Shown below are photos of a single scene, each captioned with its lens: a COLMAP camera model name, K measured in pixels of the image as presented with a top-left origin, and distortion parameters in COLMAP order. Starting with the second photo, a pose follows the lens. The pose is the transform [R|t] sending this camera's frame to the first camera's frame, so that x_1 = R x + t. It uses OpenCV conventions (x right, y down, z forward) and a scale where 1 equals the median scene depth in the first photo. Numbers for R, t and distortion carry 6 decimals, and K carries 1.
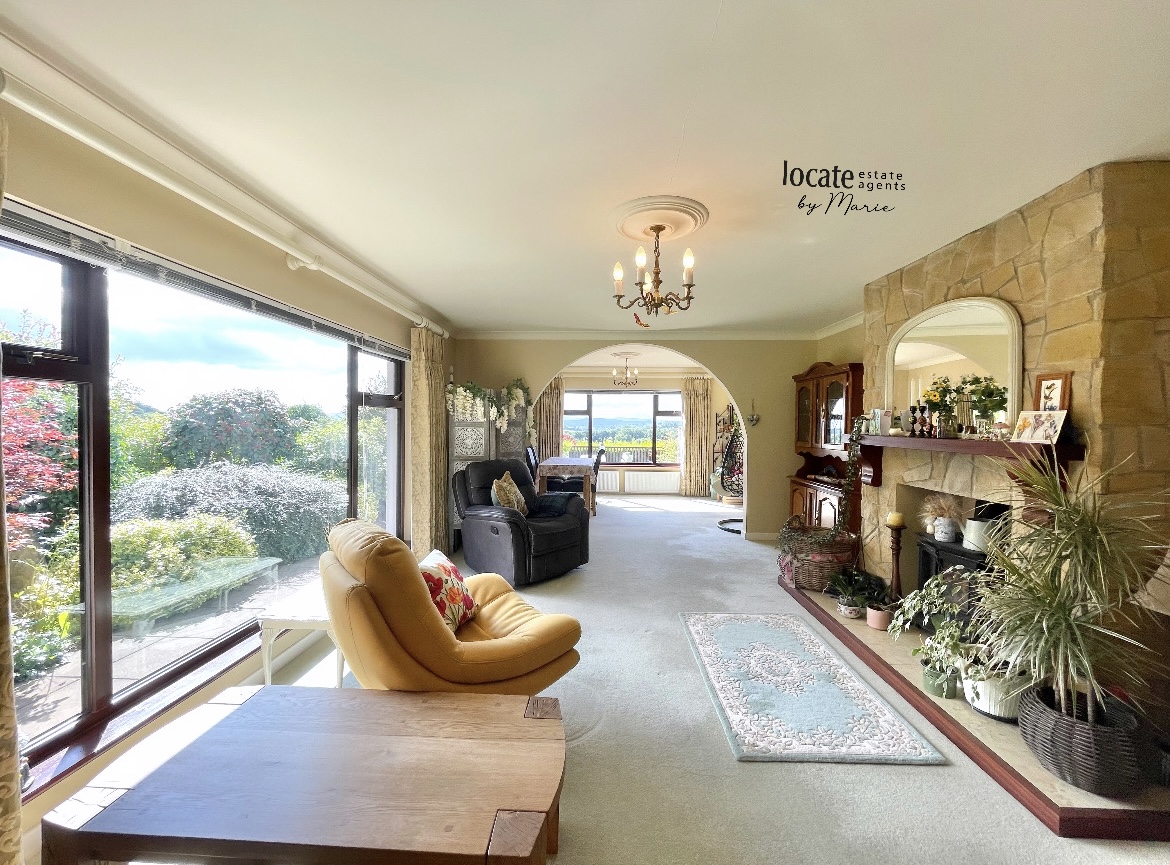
lens RADIAL K [[474.1, 0, 582.9], [0, 474.1, 445.4], [0, 0, 1]] dist [-0.001934, -0.000337]
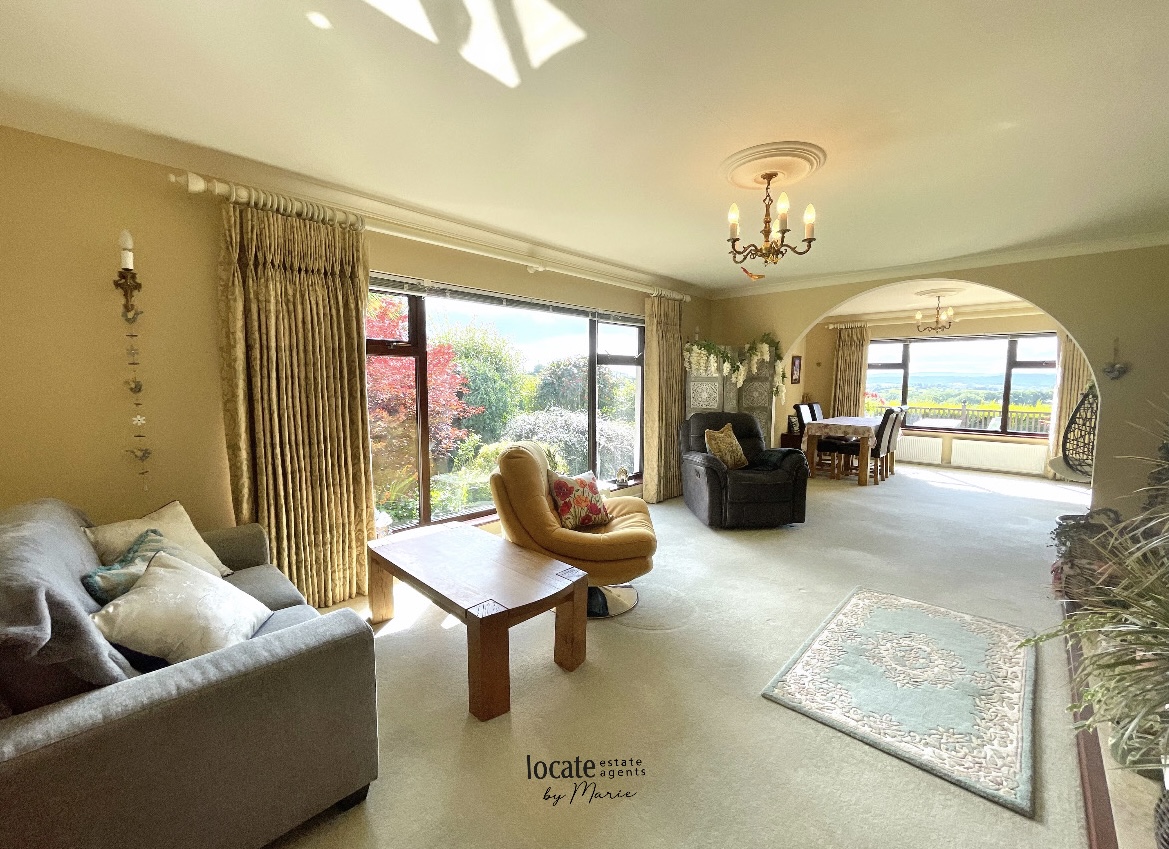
lens RADIAL K [[474.6, 0, 585.4], [0, 474.6, 435.7], [0, 0, 1]] dist [-0.001569, 0.000127]
pose [[0.749555, 0.071455, -0.658074, 0.293008], [-0.027353, 0.996651, 0.077063, 0.008817], [0.661376, -0.039762, 0.749000, -0.010123]]
